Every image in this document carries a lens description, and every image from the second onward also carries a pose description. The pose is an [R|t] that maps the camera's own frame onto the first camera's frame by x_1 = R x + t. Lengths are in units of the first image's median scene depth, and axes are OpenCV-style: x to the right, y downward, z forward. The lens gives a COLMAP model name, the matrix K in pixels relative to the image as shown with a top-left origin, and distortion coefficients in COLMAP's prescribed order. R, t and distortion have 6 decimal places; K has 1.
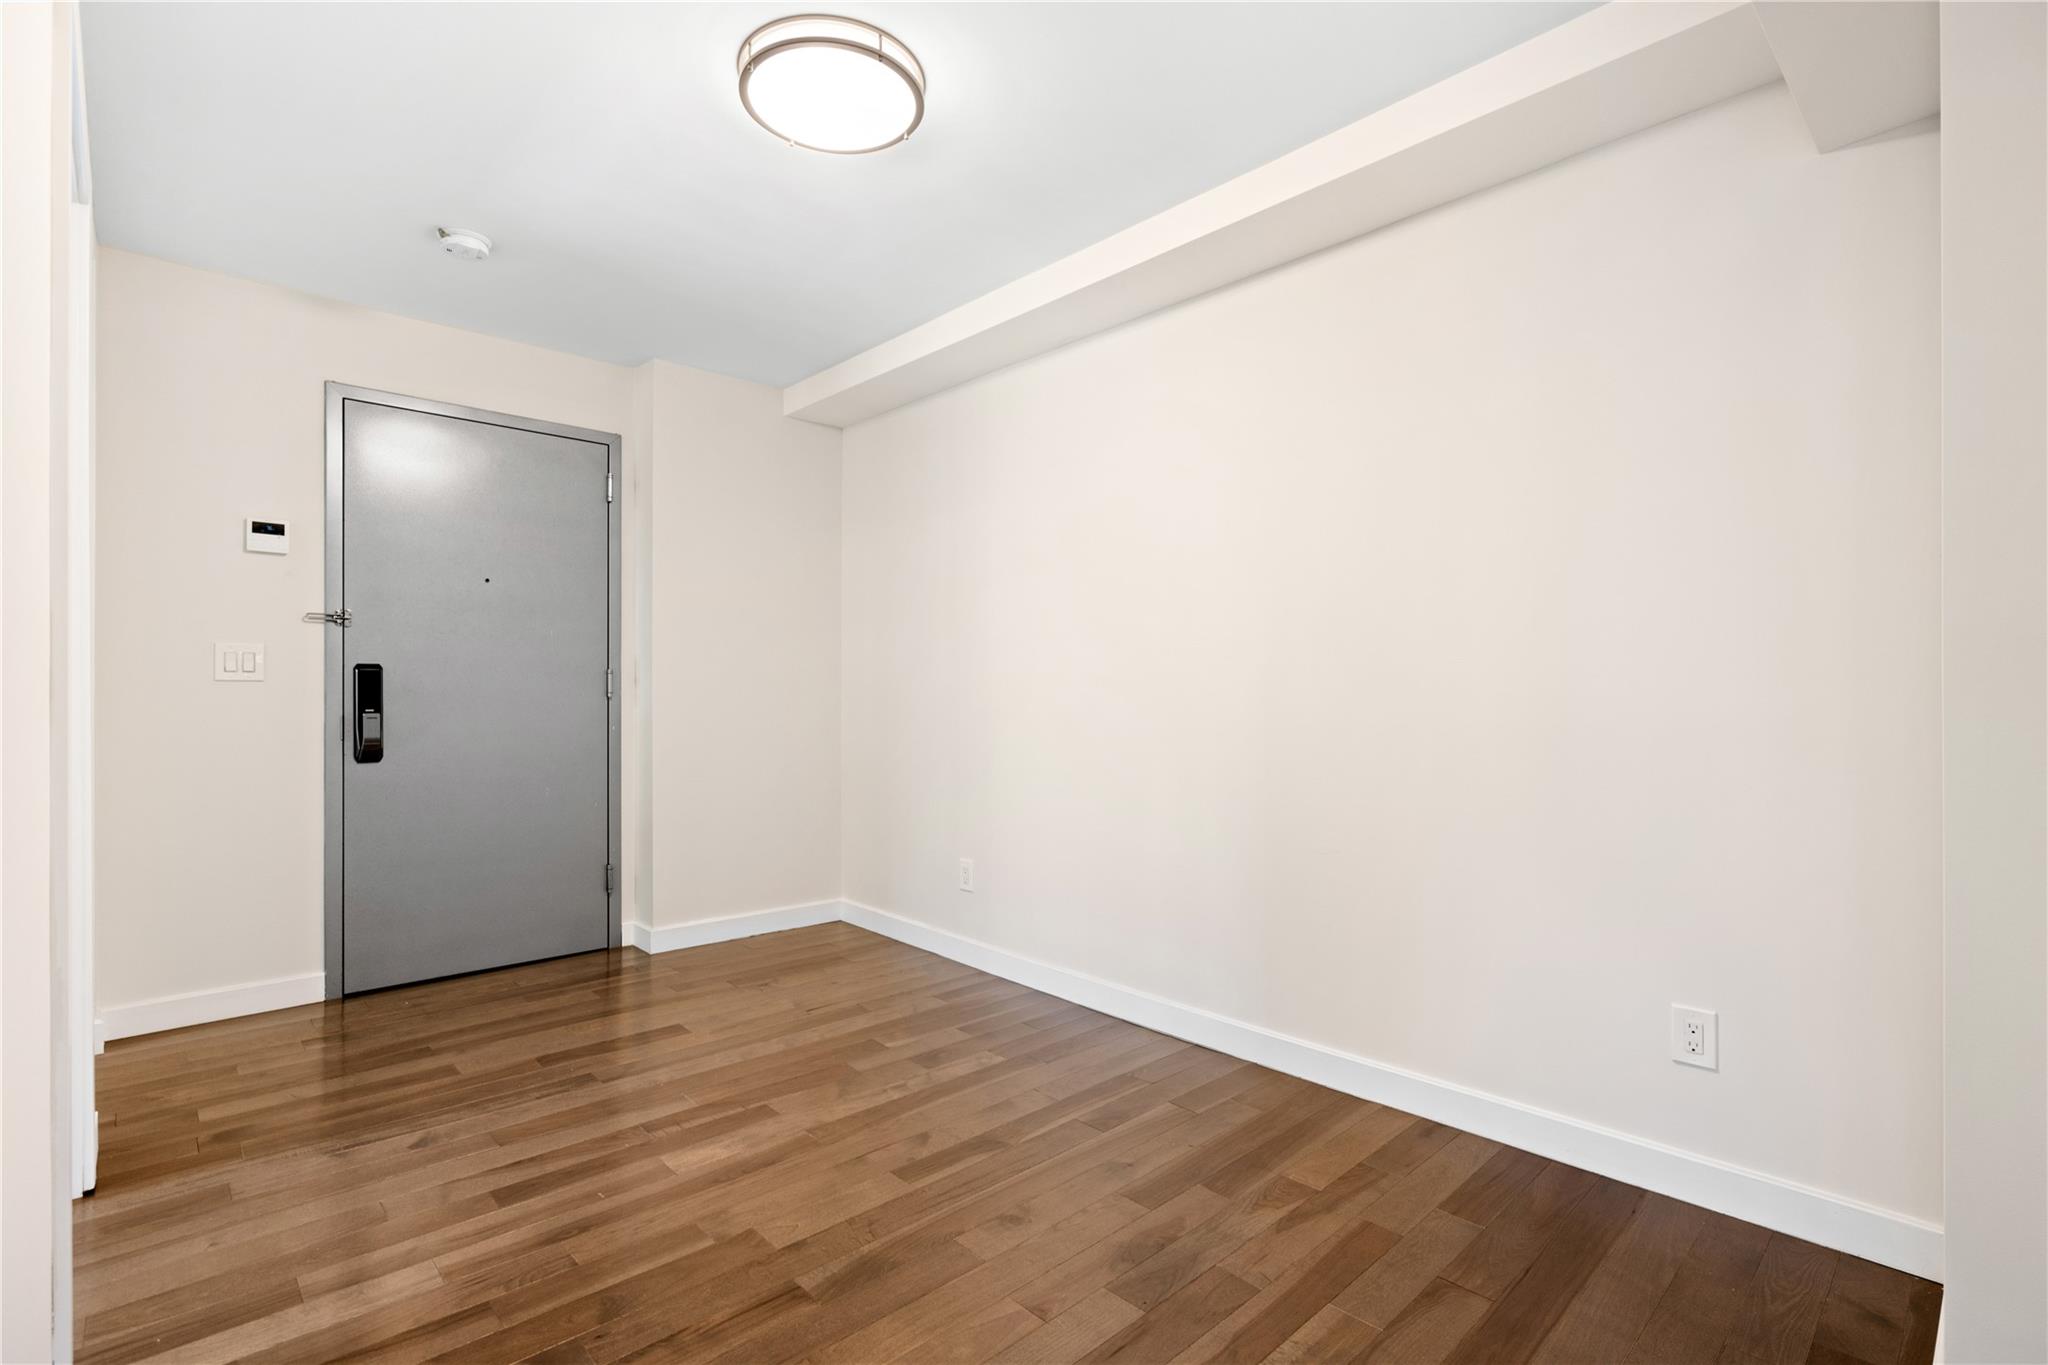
lens RADIAL K [[917.9, 0, 1024.0], [0, 917.9, 682.5], [0, 0, 1]] dist [-0.000690, 0.000809]
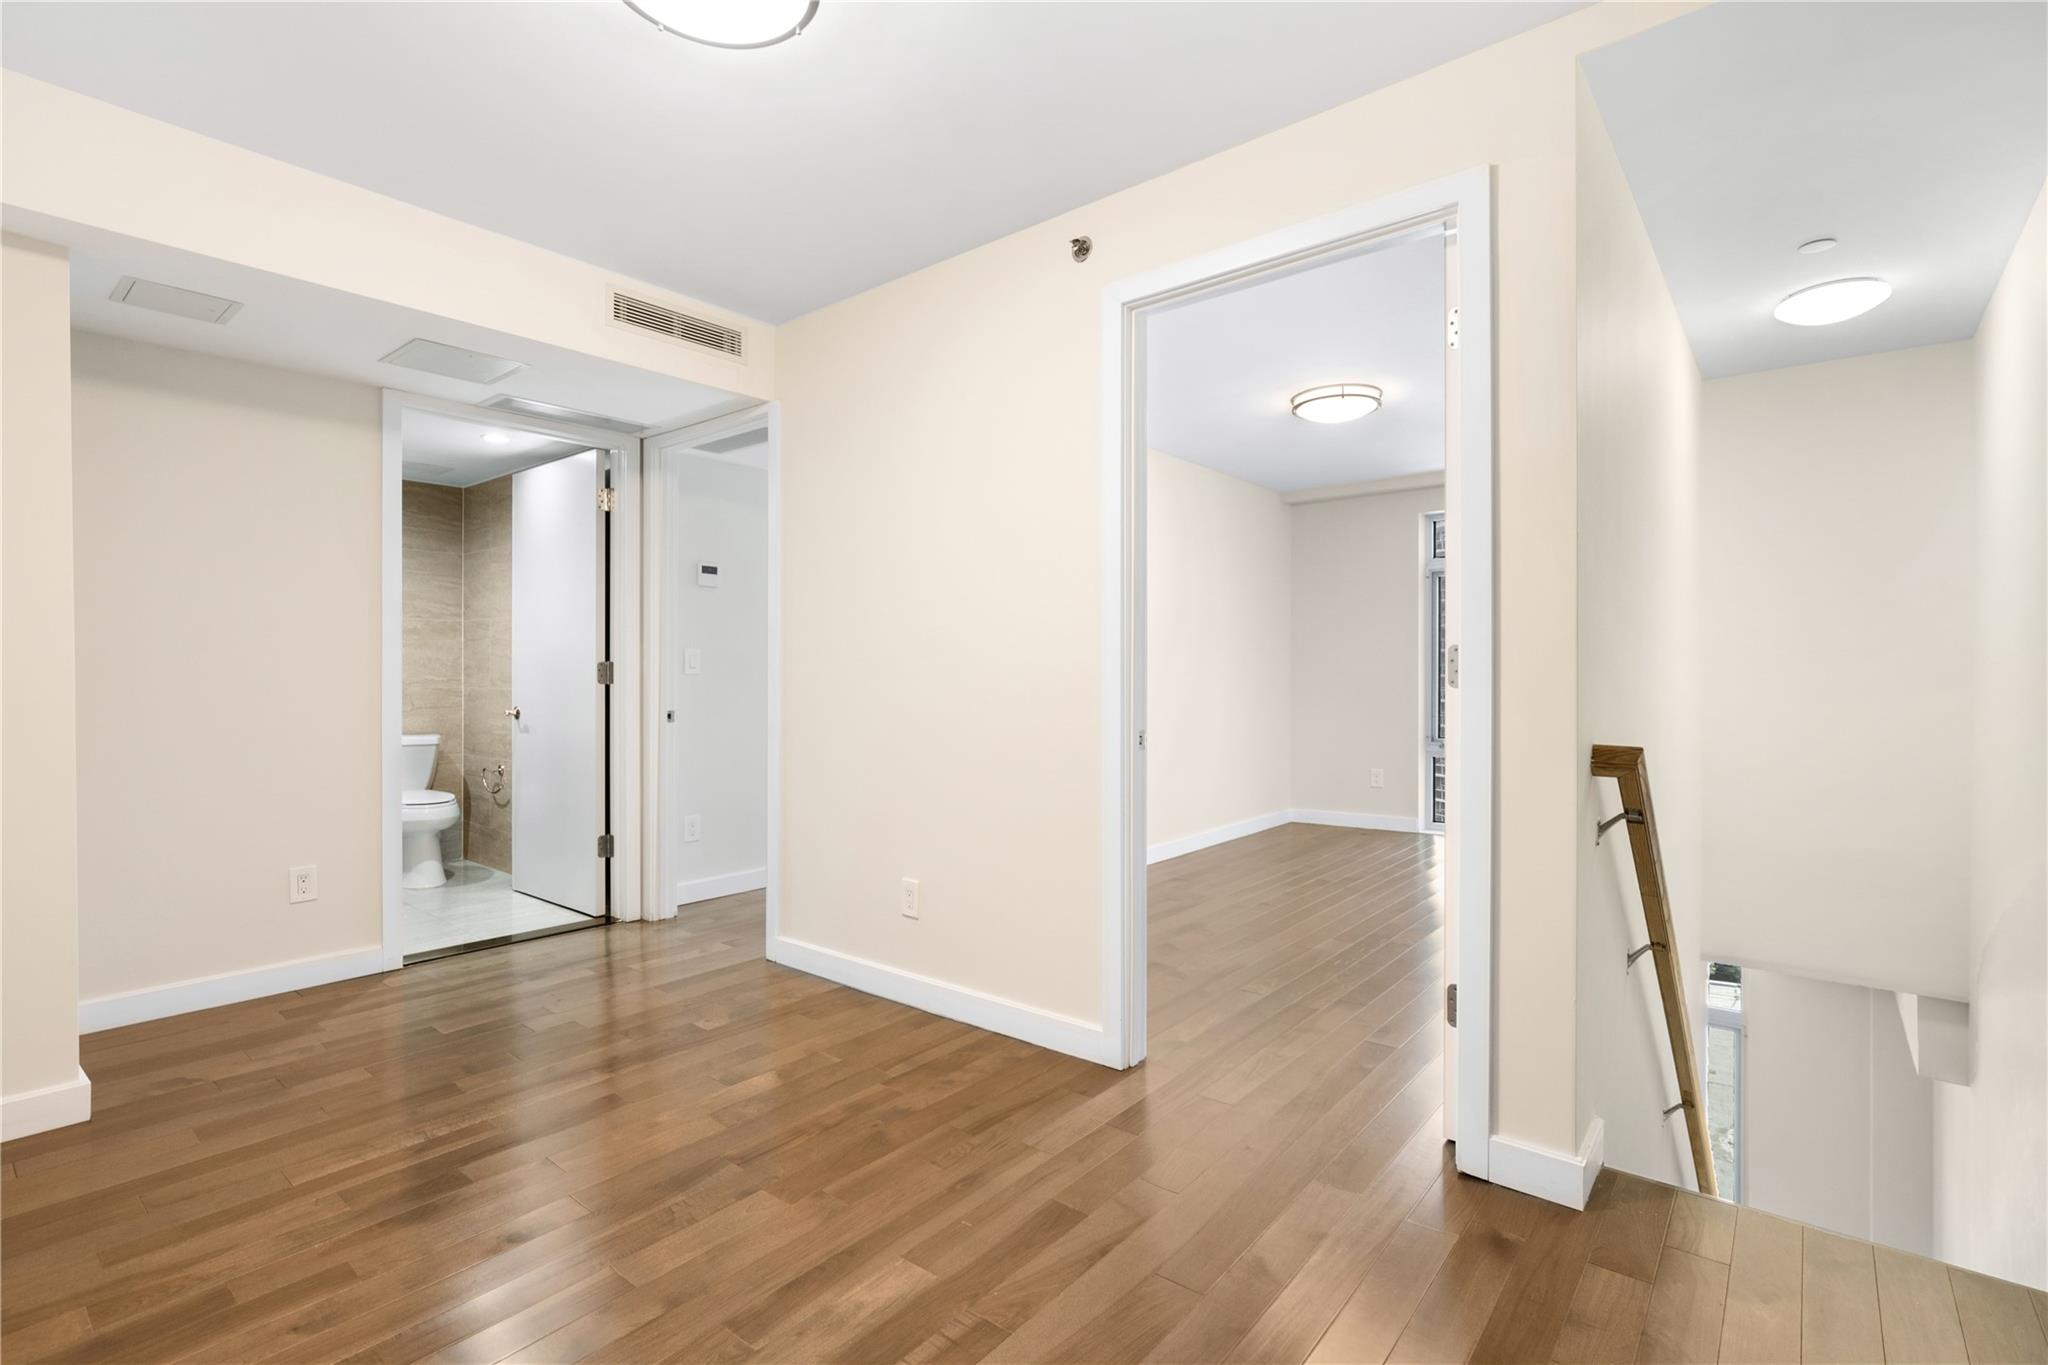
lens RADIAL K [[917.9, 0, 1024.0], [0, 917.9, 682.5], [0, 0, 1]] dist [-0.000690, 0.000809]
pose [[-0.992547, 0.000248, -0.121861, -0.408043], [0.001620, 0.999936, -0.011161, 0.017360], [0.121851, -0.011276, -0.992484, 1.958521]]
